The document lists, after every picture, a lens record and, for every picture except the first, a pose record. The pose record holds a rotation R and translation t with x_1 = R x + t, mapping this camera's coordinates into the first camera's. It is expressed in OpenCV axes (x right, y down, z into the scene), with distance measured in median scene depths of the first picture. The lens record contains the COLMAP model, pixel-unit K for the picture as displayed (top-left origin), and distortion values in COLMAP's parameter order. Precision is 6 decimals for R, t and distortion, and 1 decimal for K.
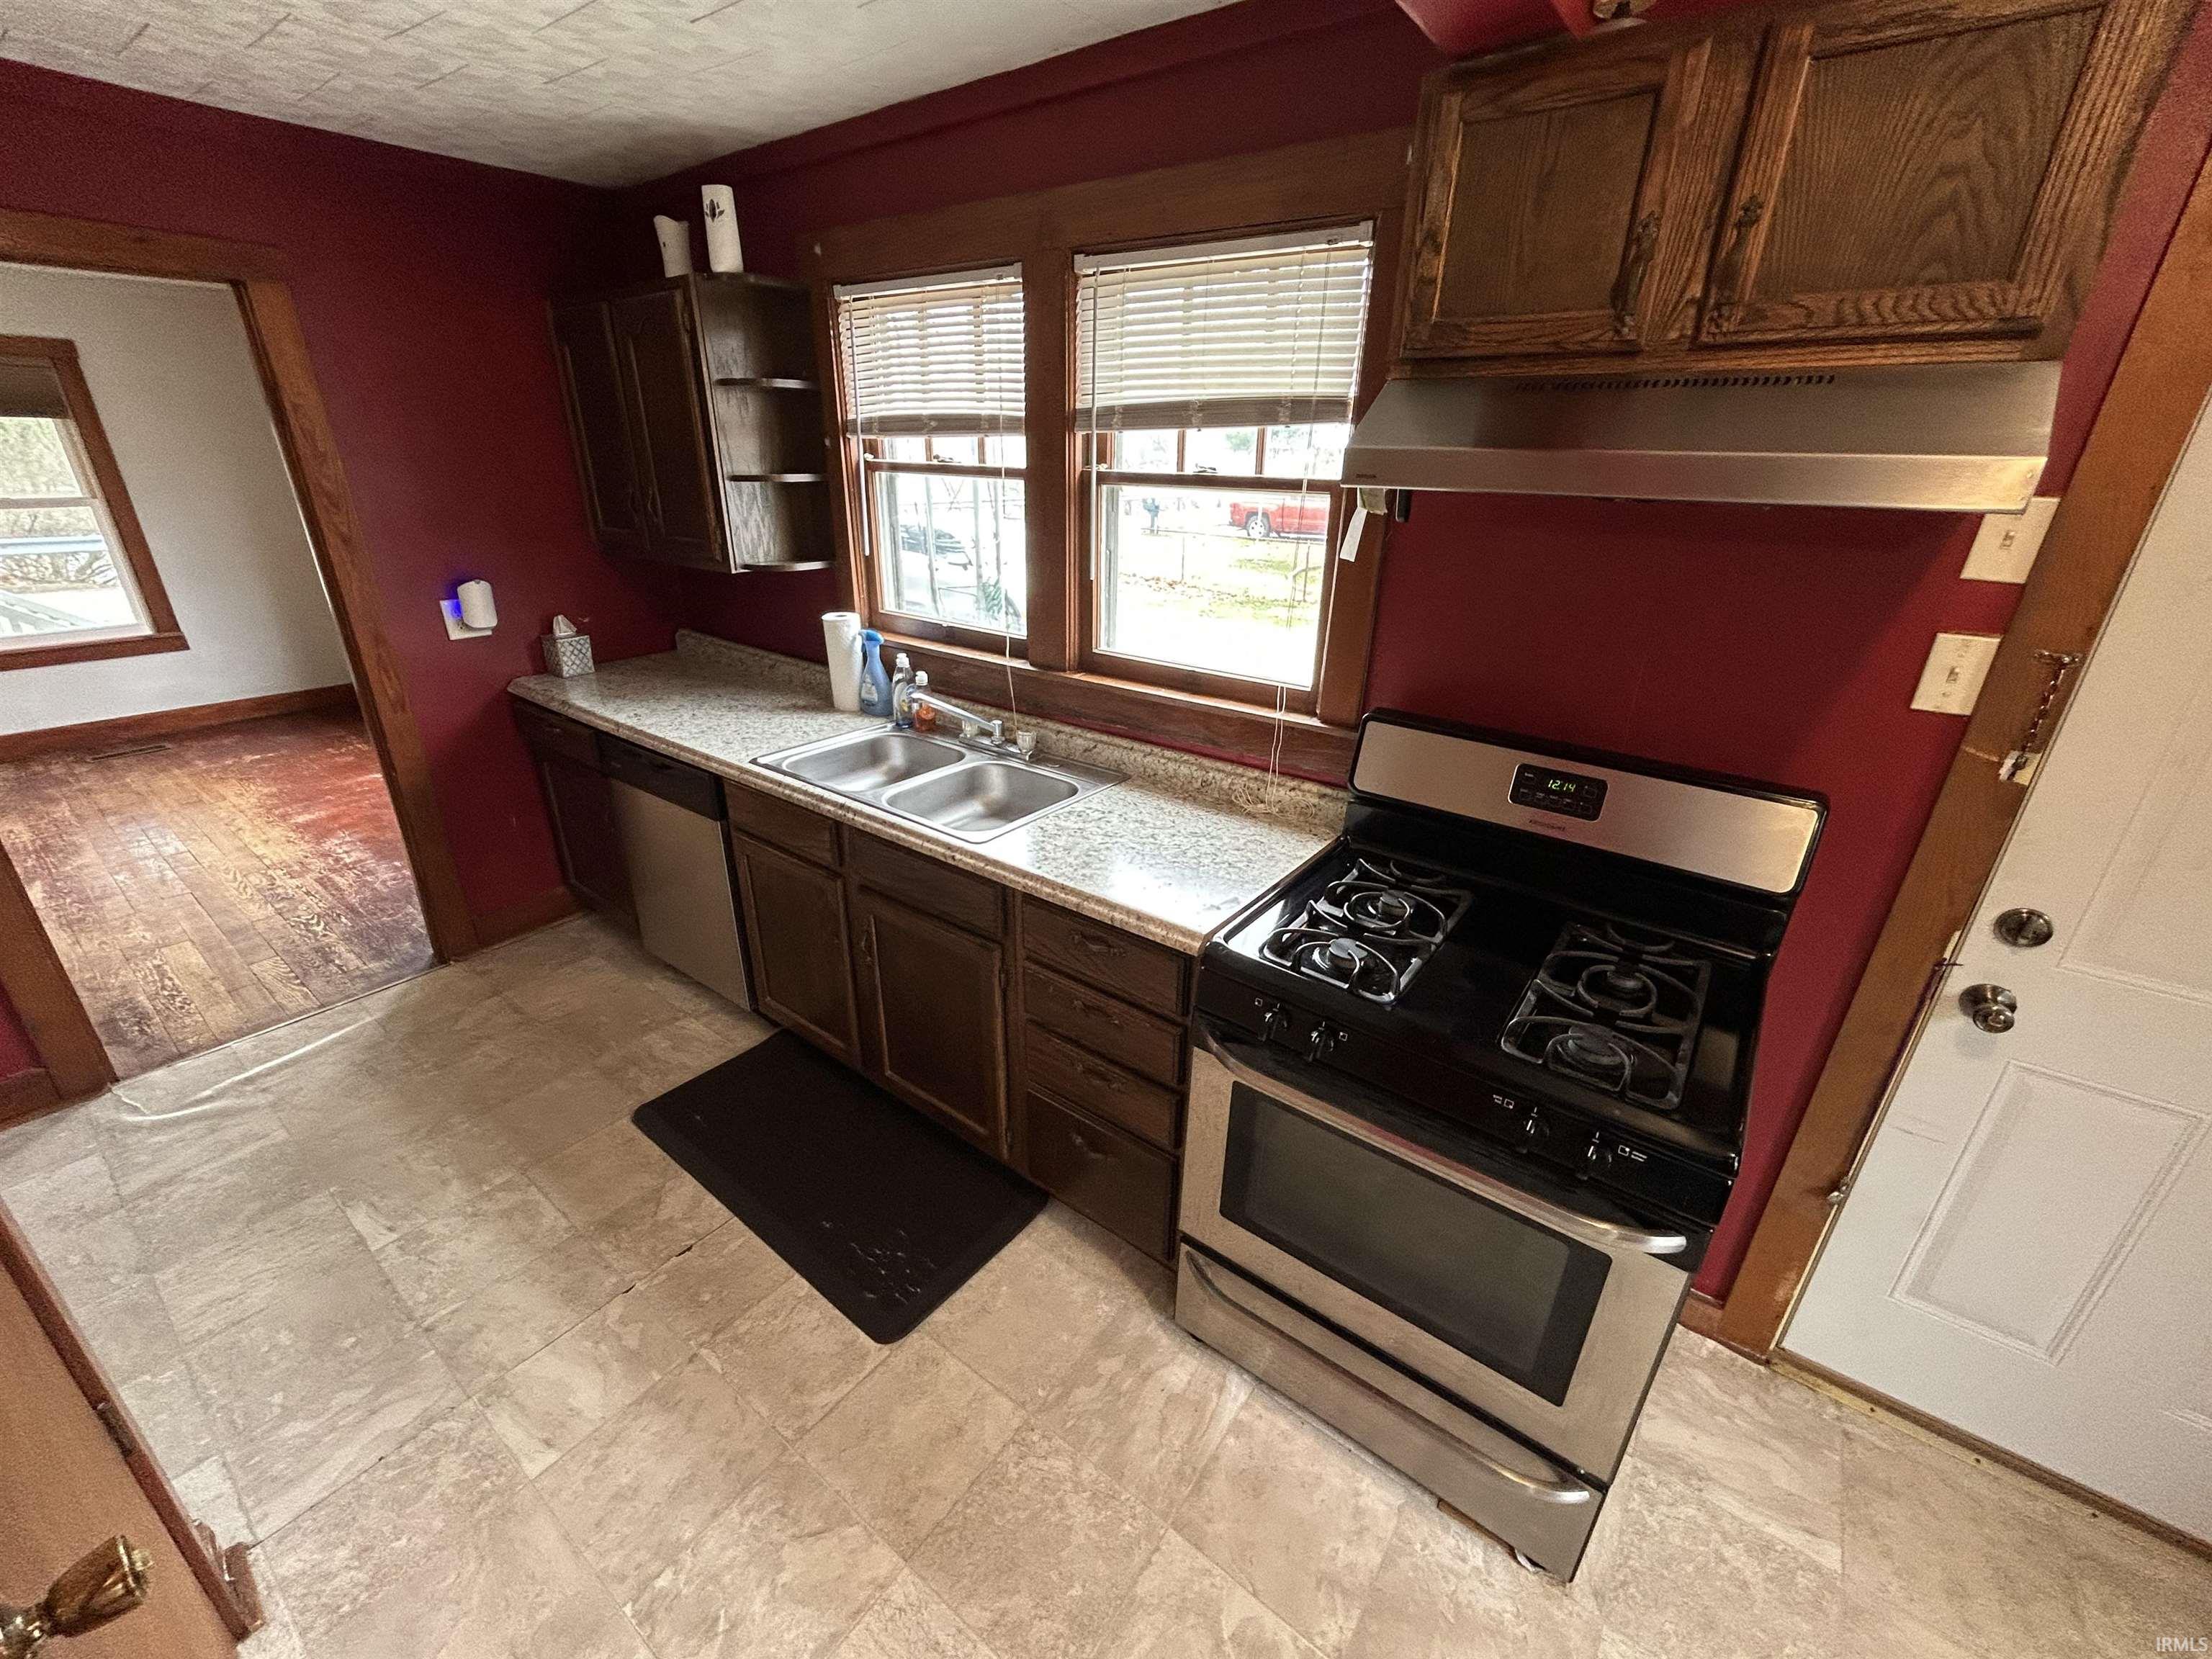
lens RADIAL K [[899.5, 0, 1106.0], [0, 899.5, 829.5], [0, 0, 1]] dist [-0.002766, 0.000386]
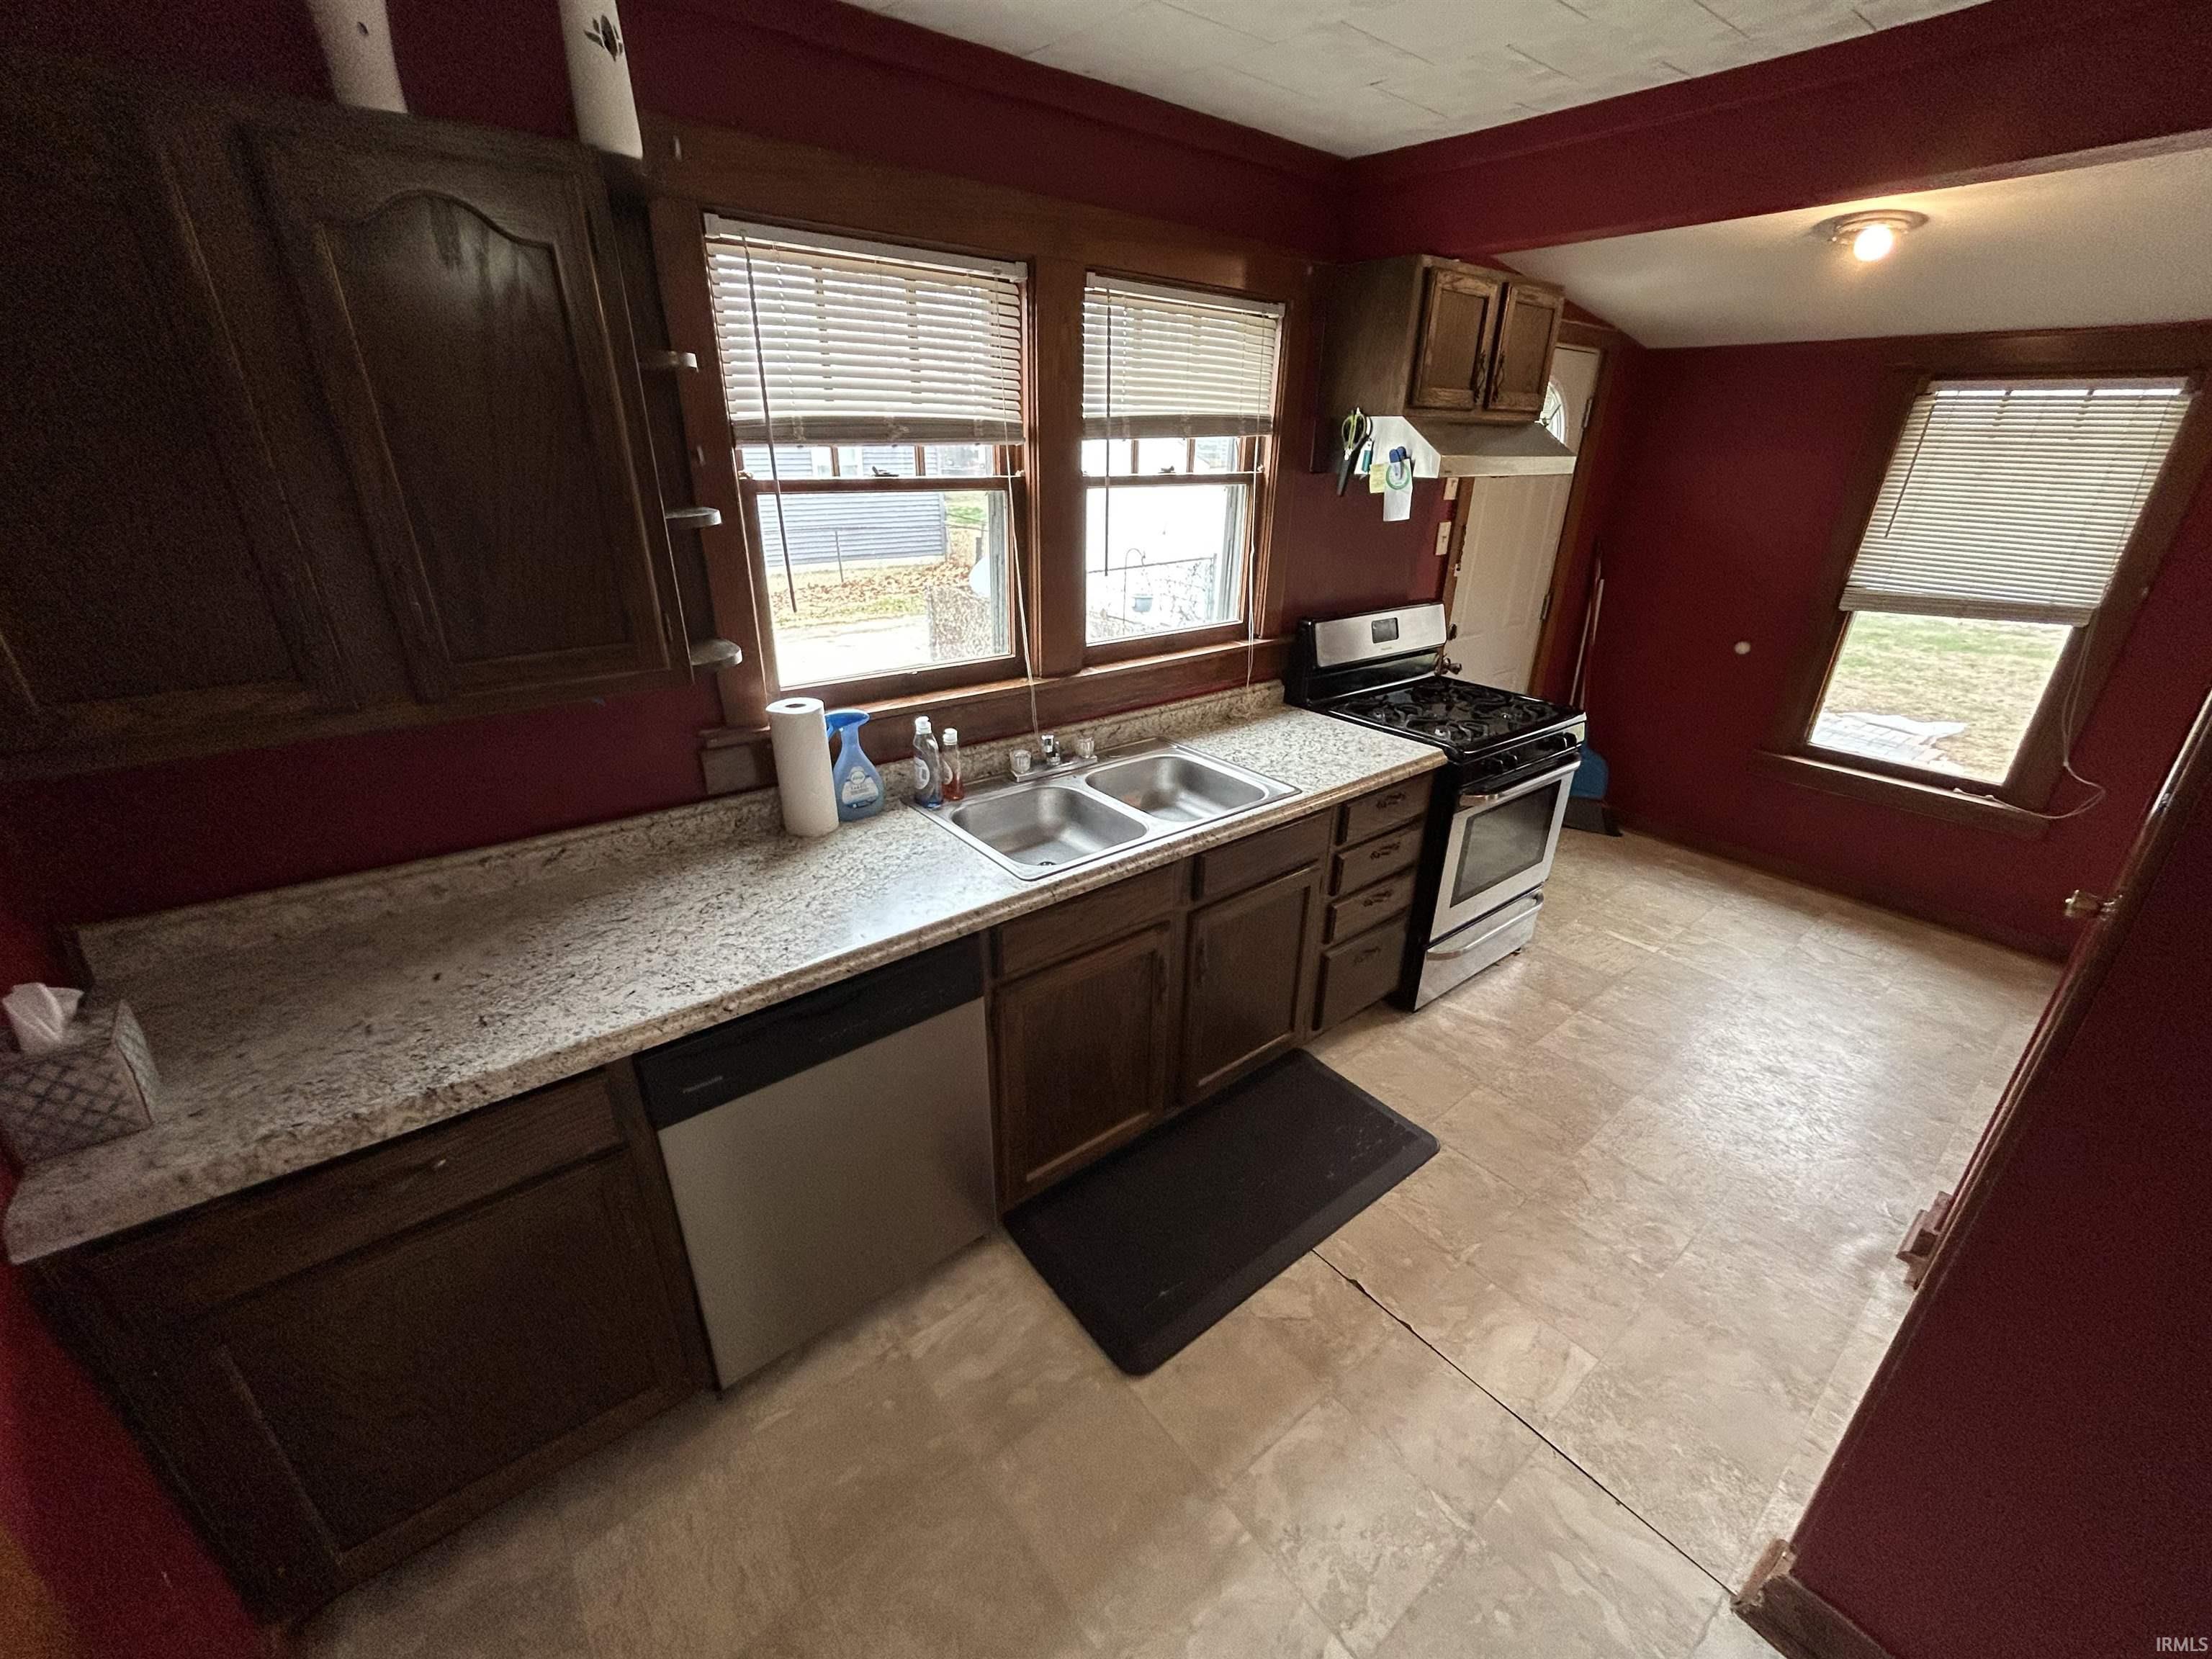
lens RADIAL K [[836.8, 0, 1106.0], [0, 836.8, 829.5], [0, 0, 1]] dist [-0.018263, -0.000032]
pose [[0.272370, -0.416046, 0.867594, -1.009103], [0.374048, 0.876546, 0.302912, -0.314819], [-0.886512, 0.242018, 0.394366, 0.672516]]
